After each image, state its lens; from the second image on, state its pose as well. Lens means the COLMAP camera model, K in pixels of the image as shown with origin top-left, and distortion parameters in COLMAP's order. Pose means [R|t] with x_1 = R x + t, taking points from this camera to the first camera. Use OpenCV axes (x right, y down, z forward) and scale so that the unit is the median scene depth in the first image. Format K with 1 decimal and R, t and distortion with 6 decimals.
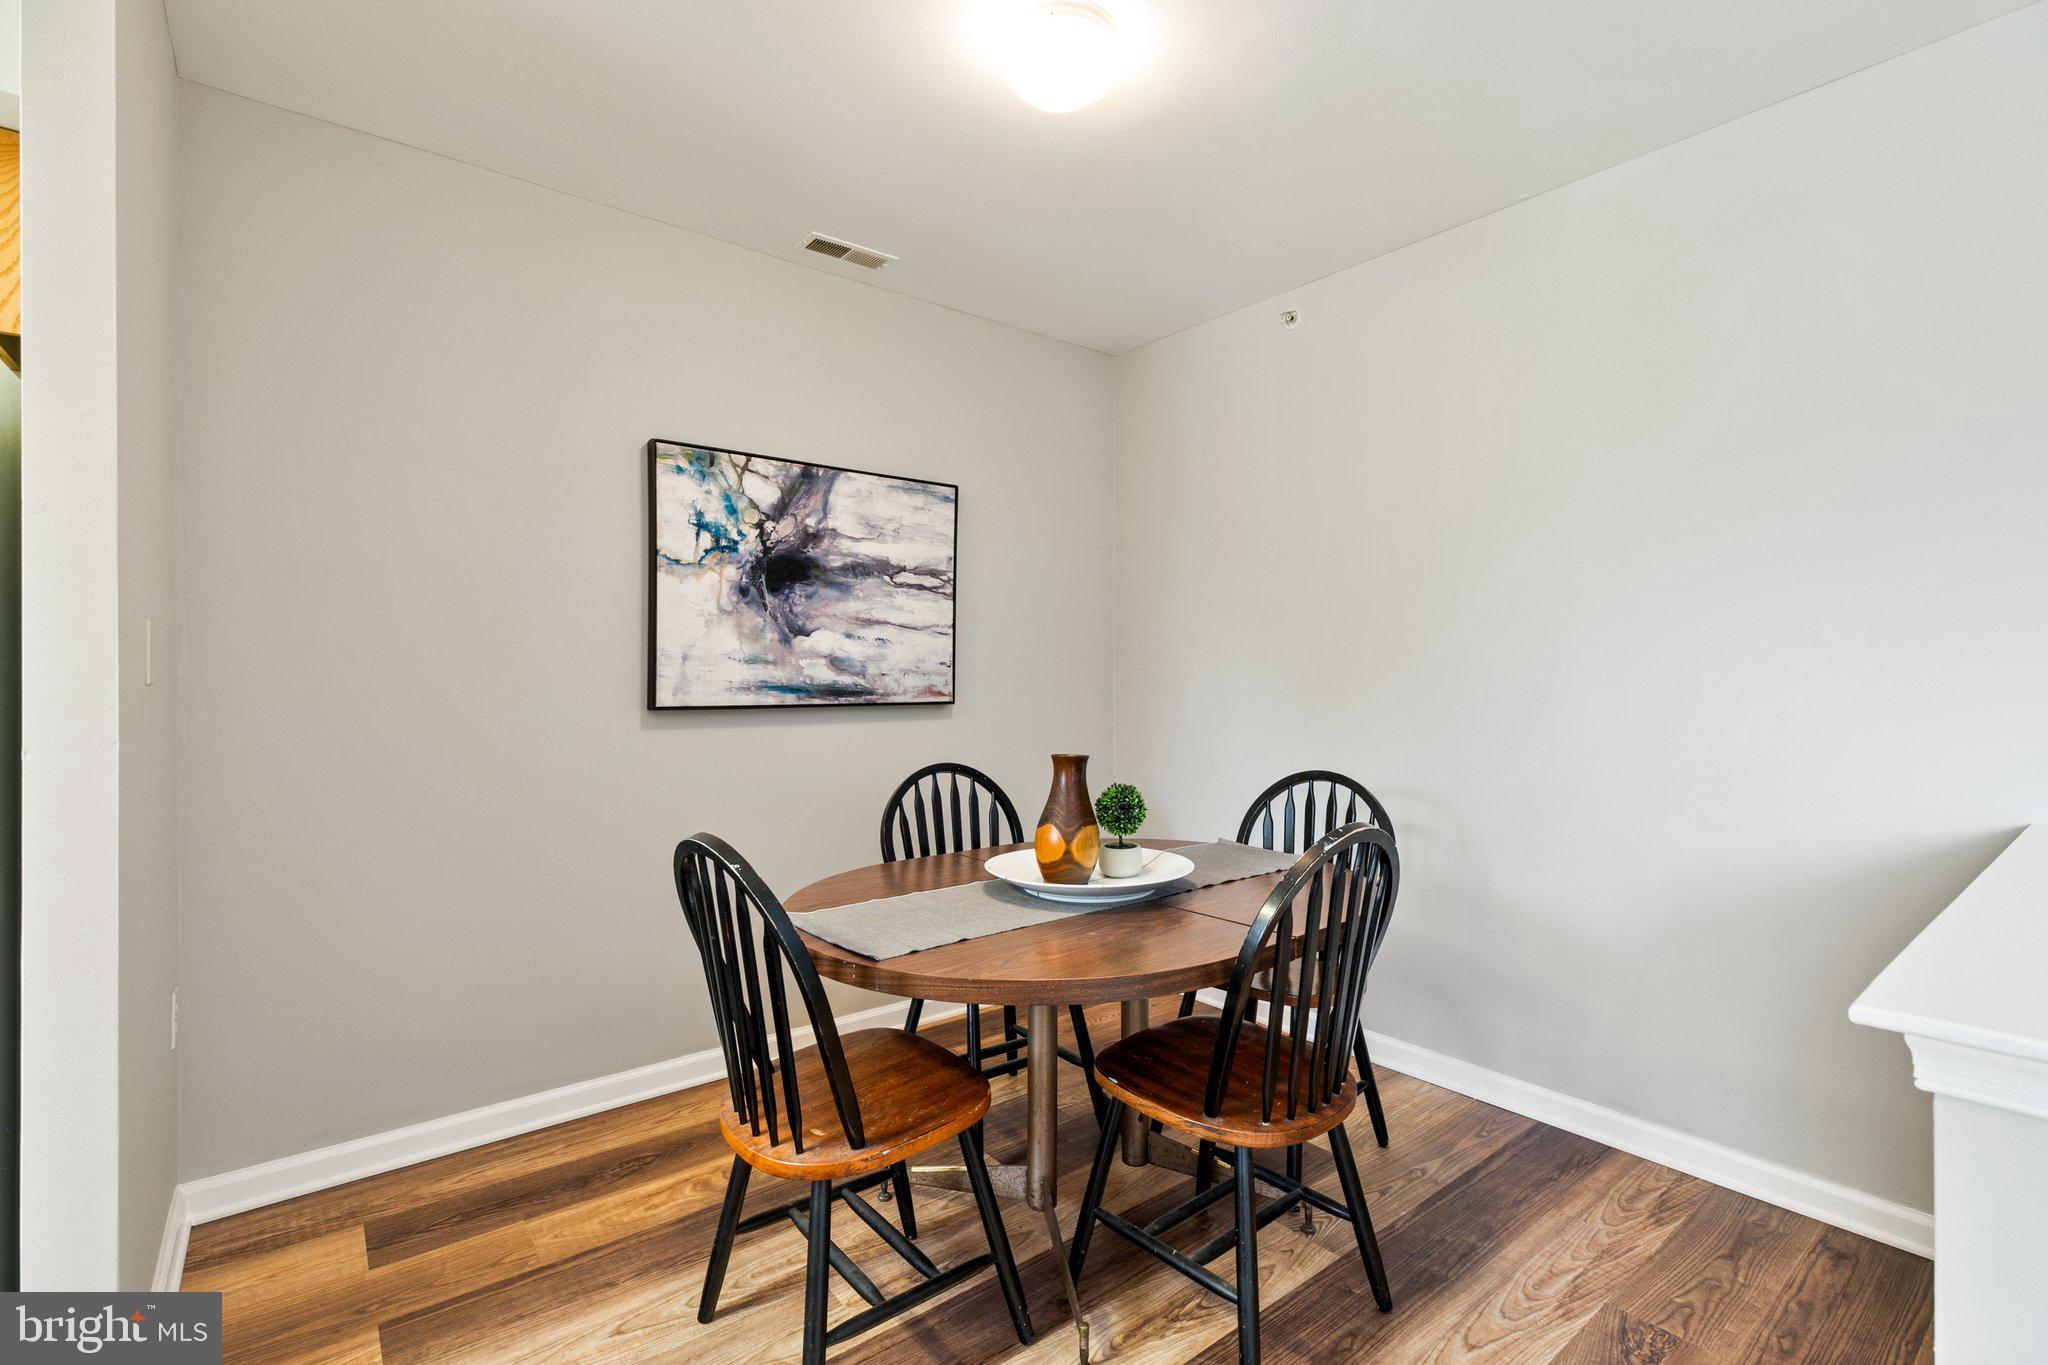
lens RADIAL K [[930.9, 0, 1029.1], [0, 930.9, 678.8], [0, 0, 1]] dist [0.003834, -0.000275]
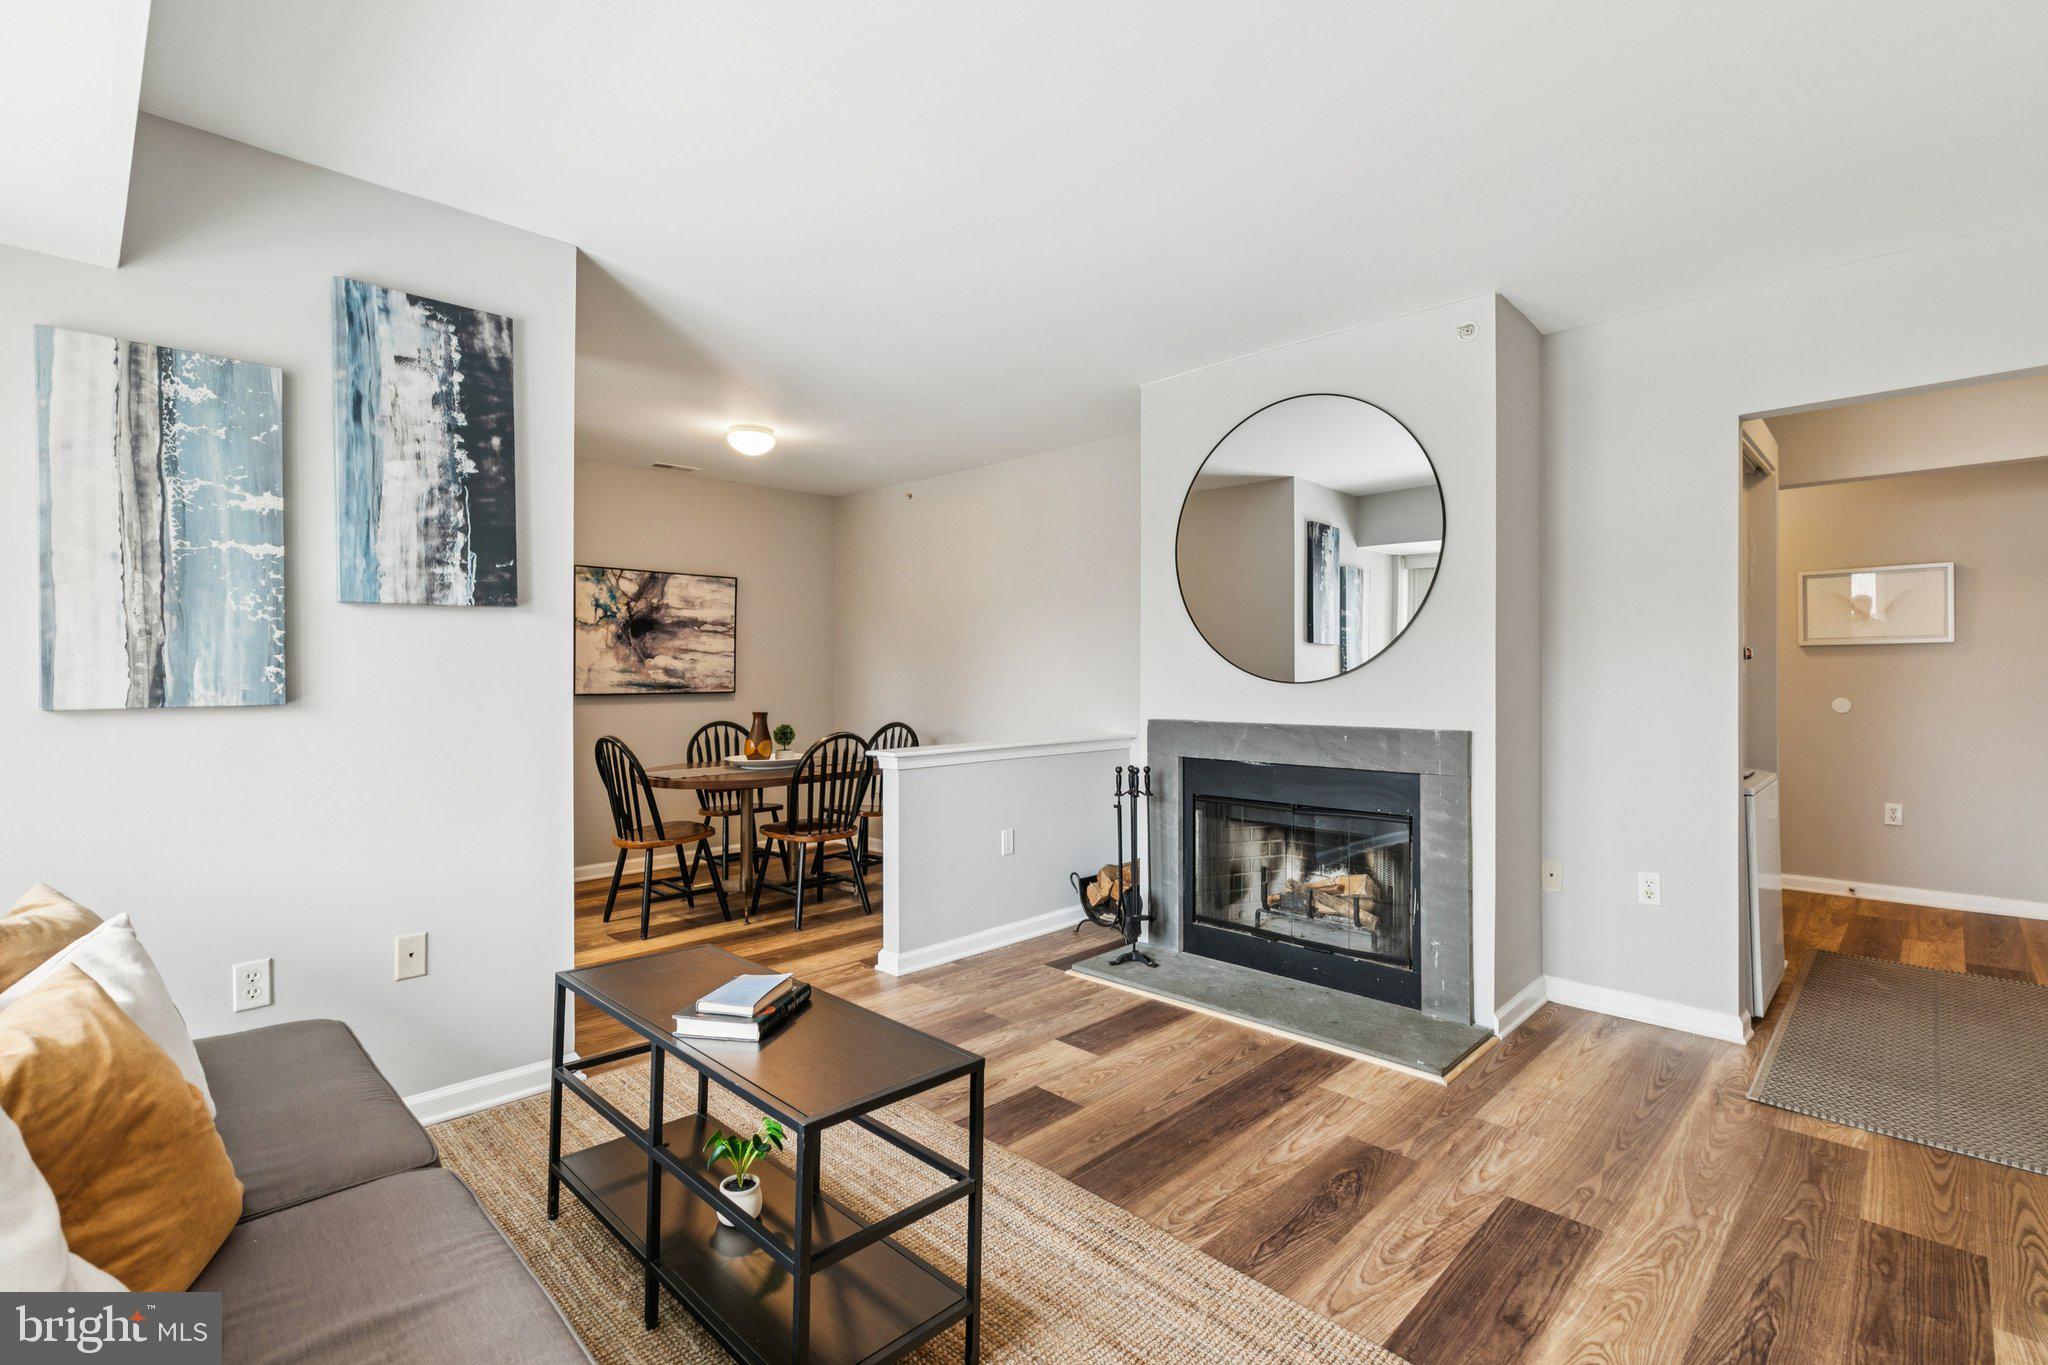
lens RADIAL K [[930.9, 0, 1025.3], [0, 930.9, 687.1], [0, 0, 1]] dist [0.003834, -0.000275]
pose [[0.992654, 0.000261, 0.120985, 0.314998], [-0.001320, 0.999962, 0.008672, -0.003237], [-0.120978, -0.008767, 0.992616, -1.084622]]
